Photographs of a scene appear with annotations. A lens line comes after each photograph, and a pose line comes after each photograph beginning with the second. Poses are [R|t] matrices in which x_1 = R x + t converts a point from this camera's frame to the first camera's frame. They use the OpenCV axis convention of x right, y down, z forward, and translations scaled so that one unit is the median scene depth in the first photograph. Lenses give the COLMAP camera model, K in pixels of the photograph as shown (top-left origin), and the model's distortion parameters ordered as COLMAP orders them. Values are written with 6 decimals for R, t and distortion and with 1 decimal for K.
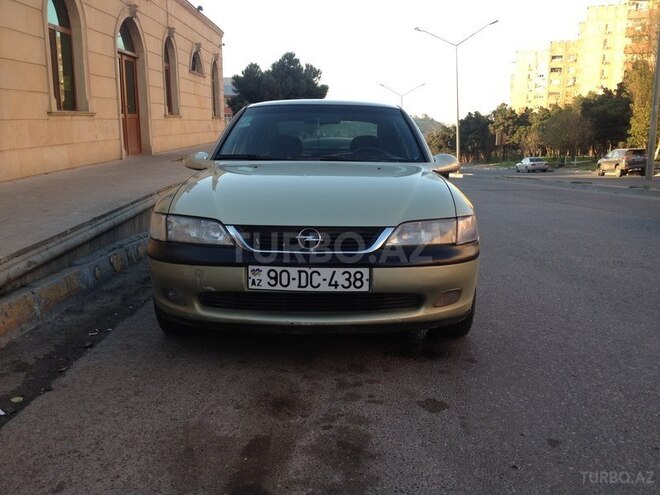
lens RADIAL K [[629.4, 0, 320.9], [0, 629.4, 218.9], [0, 0, 1]] dist [0.135909, -0.290792]
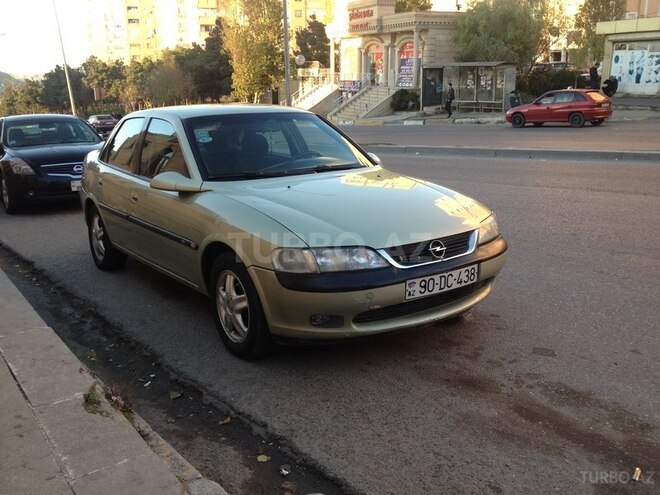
lens RADIAL K [[629.4, 0, 320.9], [0, 629.4, 218.9], [0, 0, 1]] dist [0.135909, -0.290792]
pose [[0.806529, -0.148267, 0.572301, -0.716368], [0.104861, 0.988569, 0.108333, -0.146531], [-0.581821, -0.027362, 0.812856, 0.110243]]
